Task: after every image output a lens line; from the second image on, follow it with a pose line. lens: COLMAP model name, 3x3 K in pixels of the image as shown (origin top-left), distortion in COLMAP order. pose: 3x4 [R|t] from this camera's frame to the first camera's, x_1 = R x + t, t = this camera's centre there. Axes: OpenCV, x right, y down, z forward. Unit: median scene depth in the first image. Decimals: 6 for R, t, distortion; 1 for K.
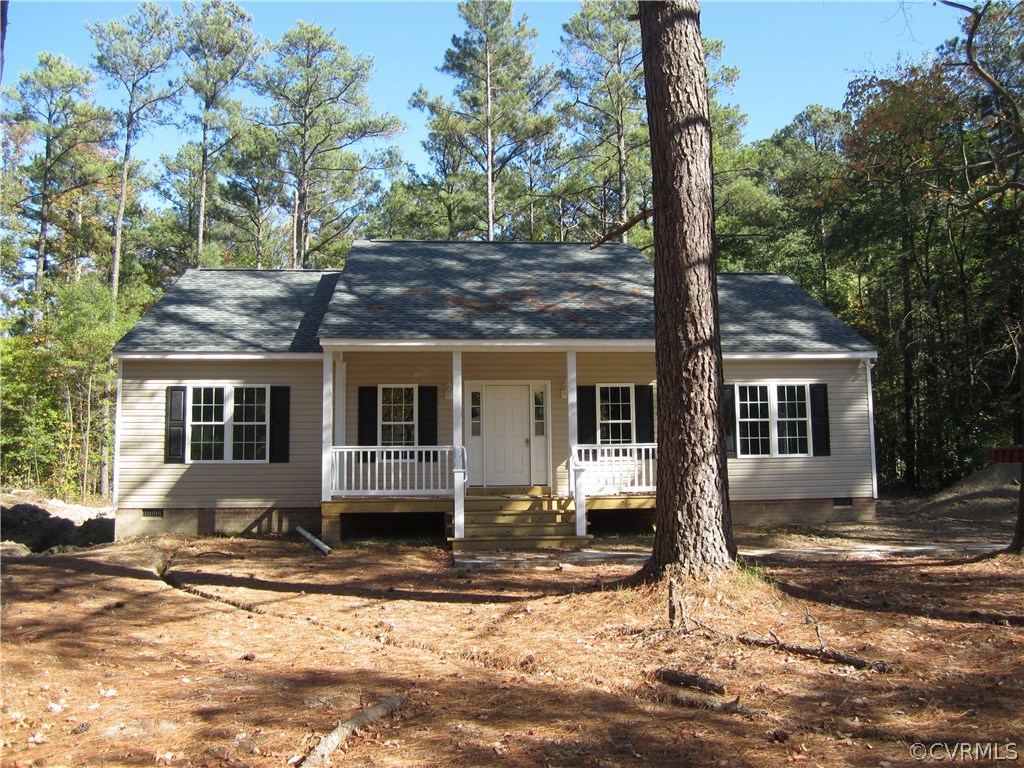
lens RADIAL K [[830.5, 0, 512.0], [0, 830.5, 384.0], [0, 0, 1]] dist [-0.043104, 0.003767]
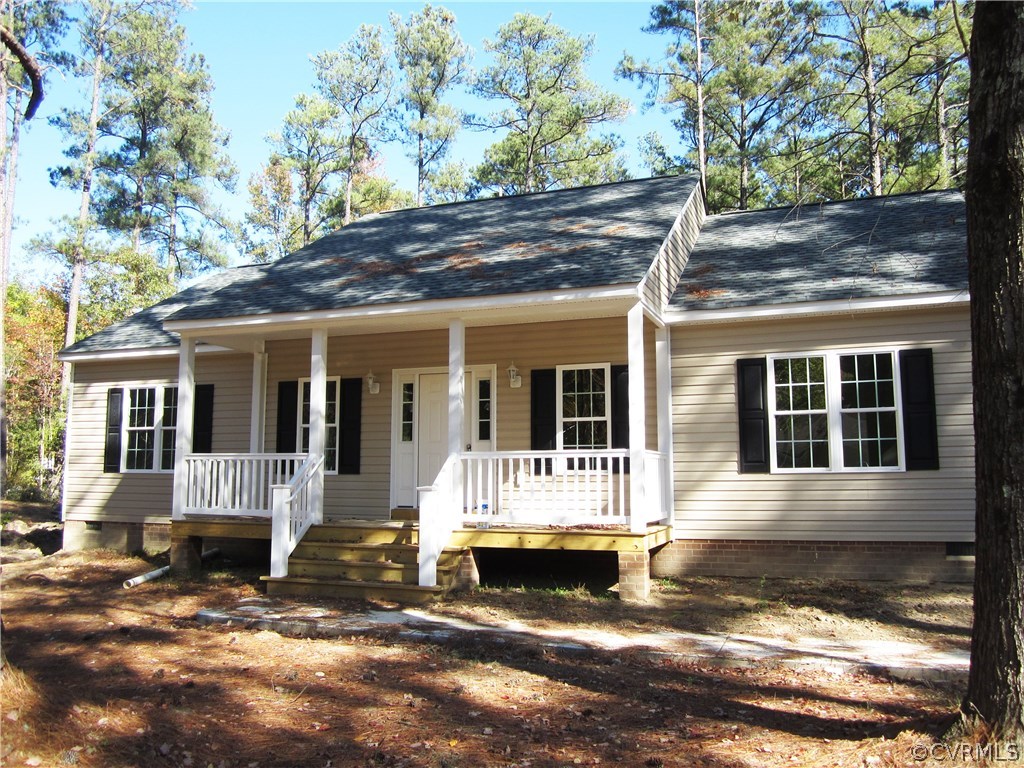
lens RADIAL K [[830.5, 0, 512.0], [0, 830.5, 384.0], [0, 0, 1]] dist [-0.043104, 0.003767]
pose [[0.902847, -0.035819, -0.428467, 0.369555], [0.030717, 0.999351, -0.018817, 0.027516], [0.428863, 0.003828, 0.903361, 0.348442]]
